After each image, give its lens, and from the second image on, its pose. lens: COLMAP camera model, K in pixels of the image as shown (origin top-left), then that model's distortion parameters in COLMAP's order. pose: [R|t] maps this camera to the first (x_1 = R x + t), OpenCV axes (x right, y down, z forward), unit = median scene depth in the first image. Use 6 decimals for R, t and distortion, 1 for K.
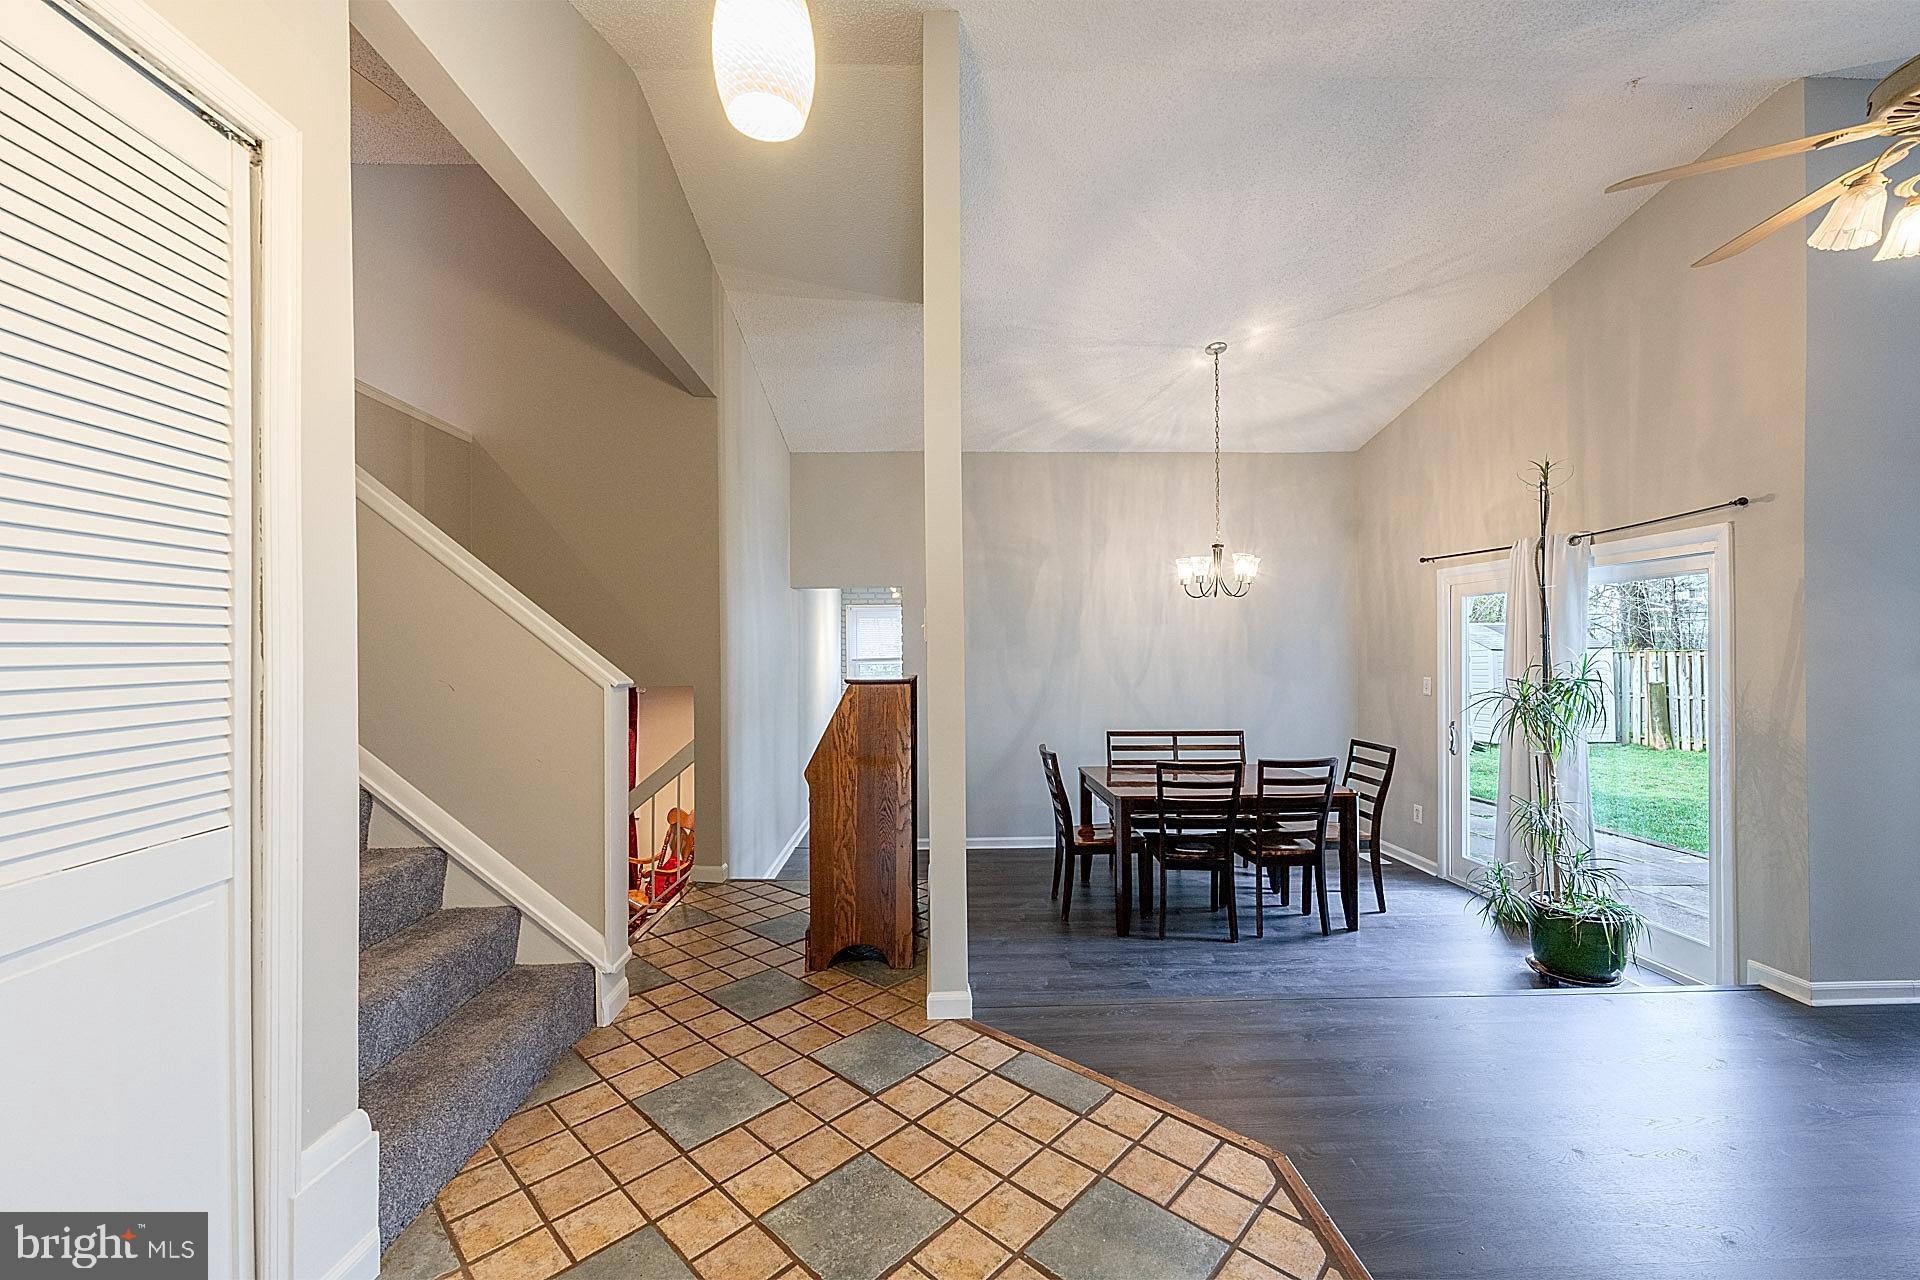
lens RADIAL K [[761.8, 0, 954.7], [0, 761.8, 649.9], [0, 0, 1]] dist [-0.000156, -0.000123]
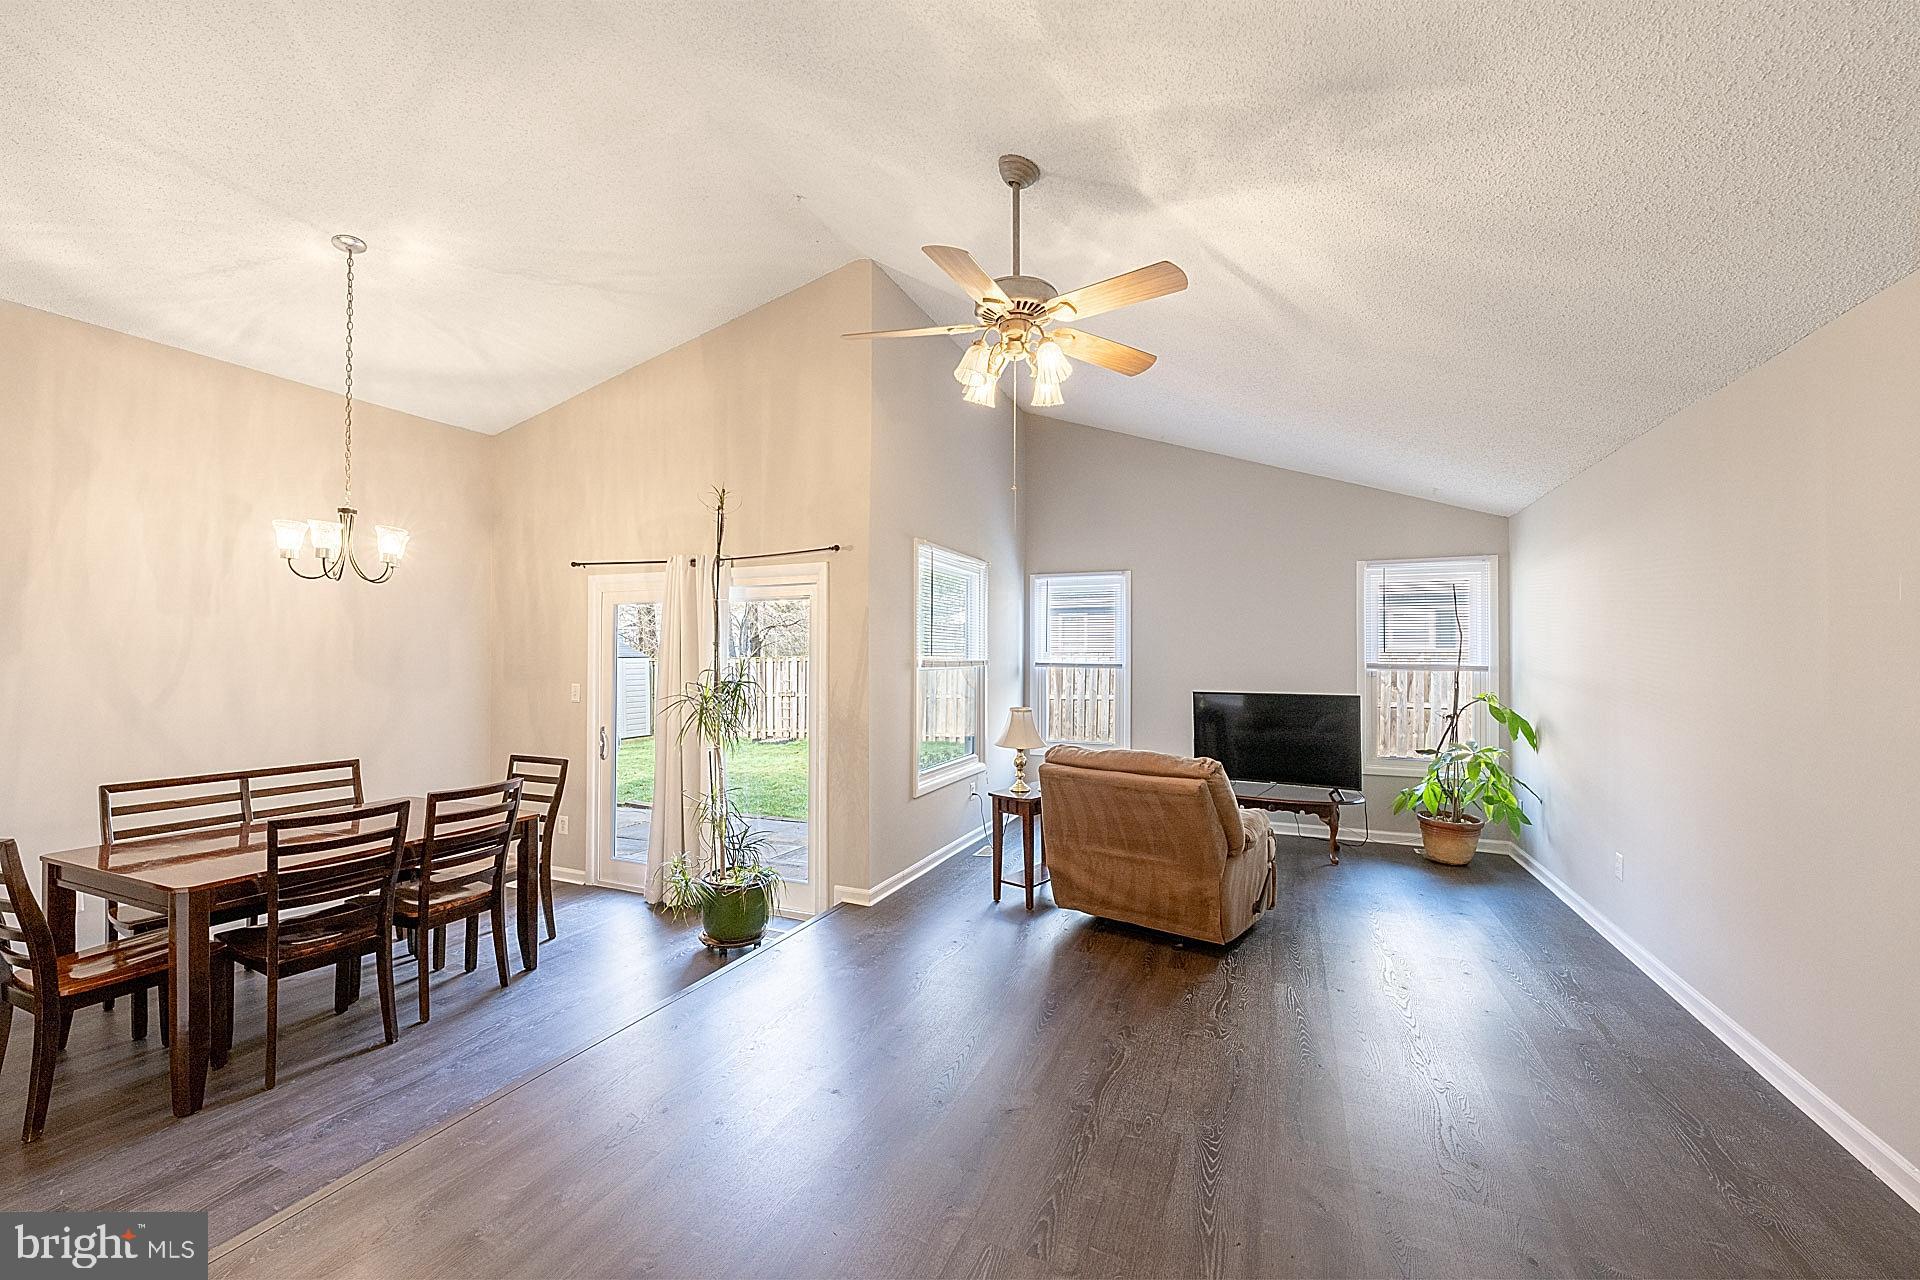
lens RADIAL K [[761.8, 0, 952.4], [0, 761.8, 652.7], [0, 0, 1]] dist [-0.000156, -0.000123]
pose [[0.428506, 0.015188, 0.903411, -0.070131], [-0.007061, 0.999884, -0.013461, 0.006198], [-0.903511, -0.000611, 0.428564, 0.164221]]
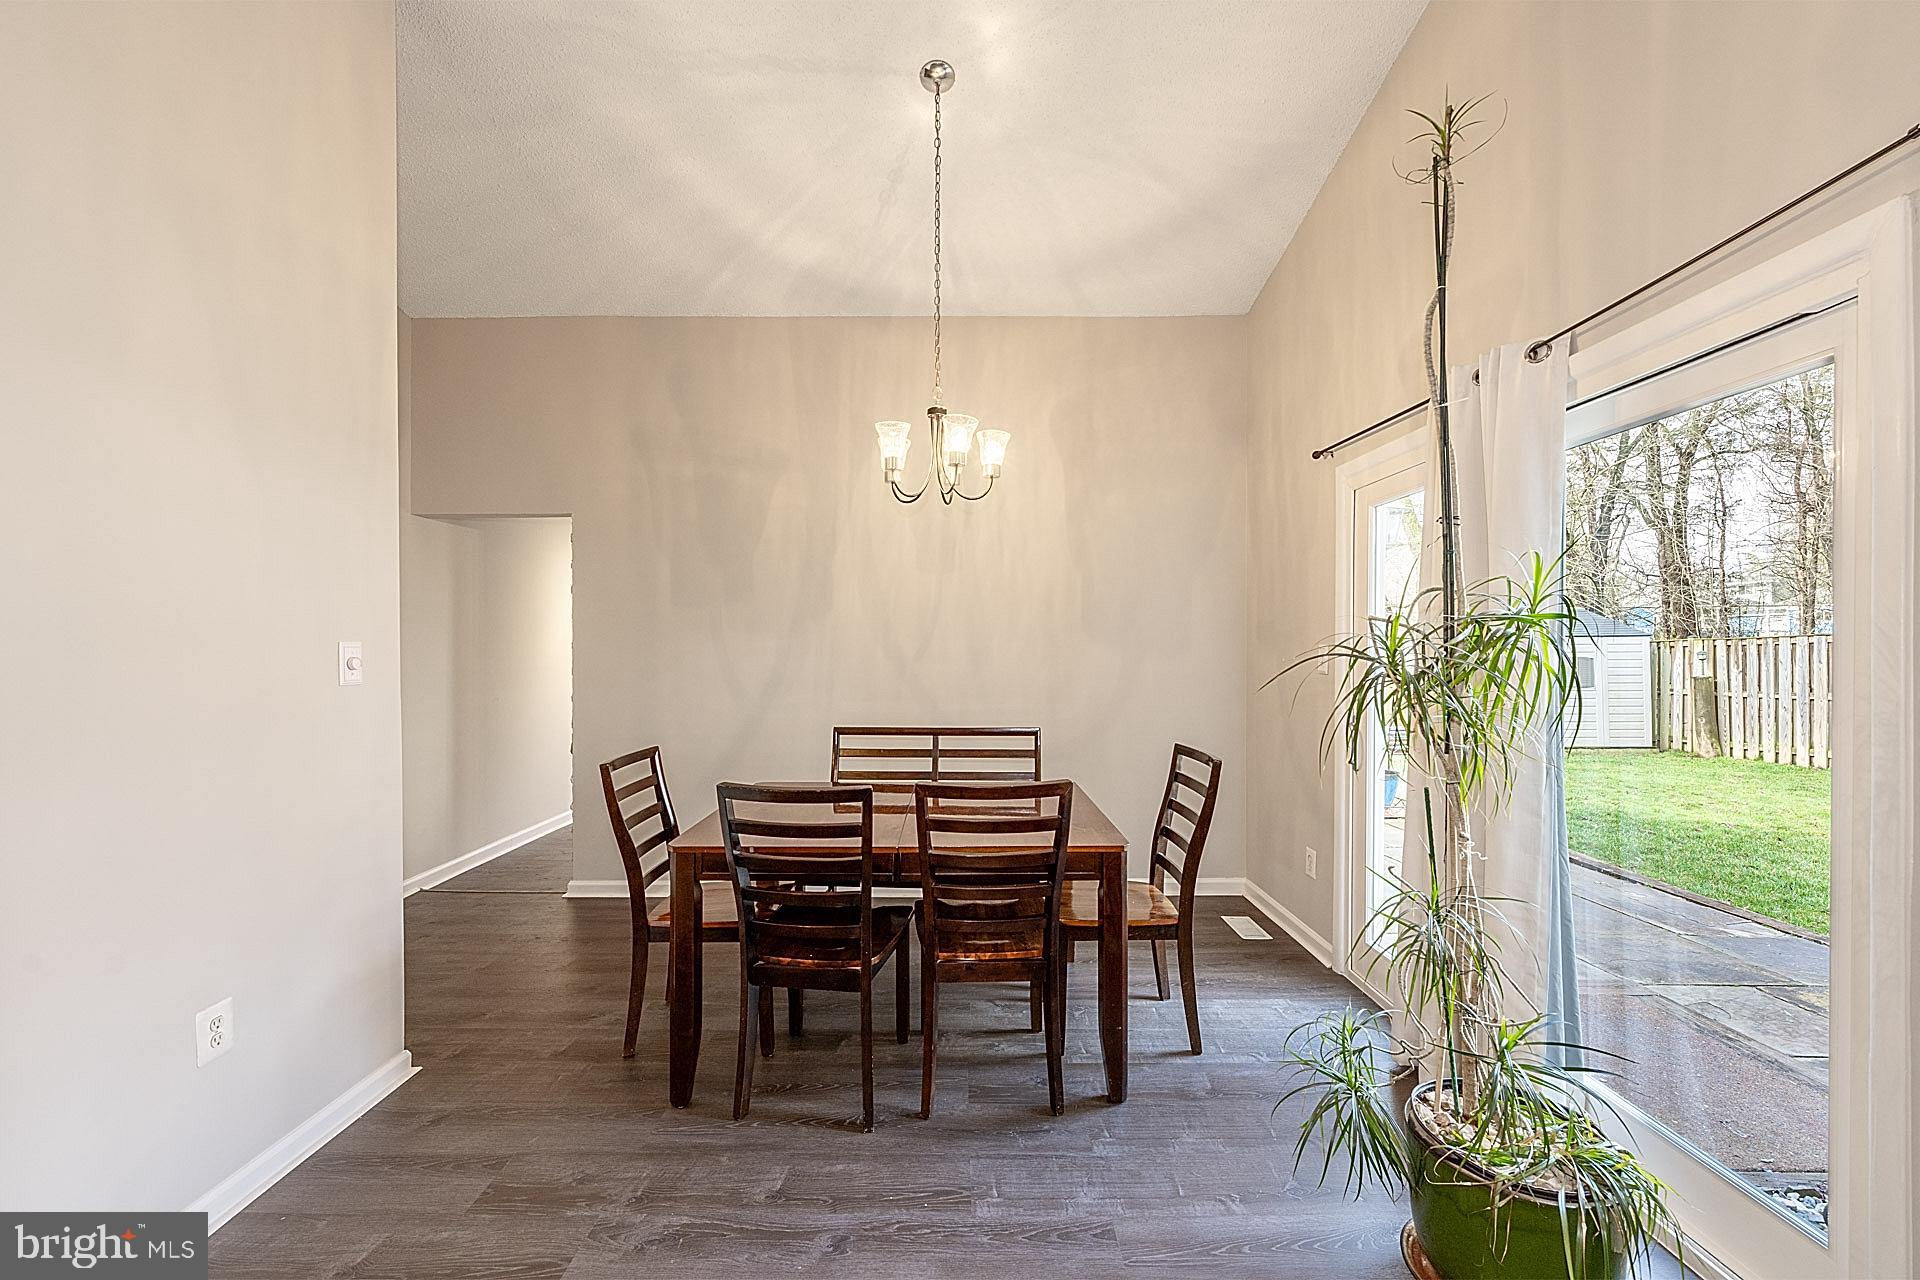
lens RADIAL K [[761.8, 0, 956.6], [0, 761.8, 652.0], [0, 0, 1]] dist [-0.000156, -0.000123]
pose [[0.999521, 0.005471, -0.030475, 0.398360], [-0.005286, 0.999967, 0.006162, 0.046628], [0.030508, -0.005998, 0.999517, 0.432784]]
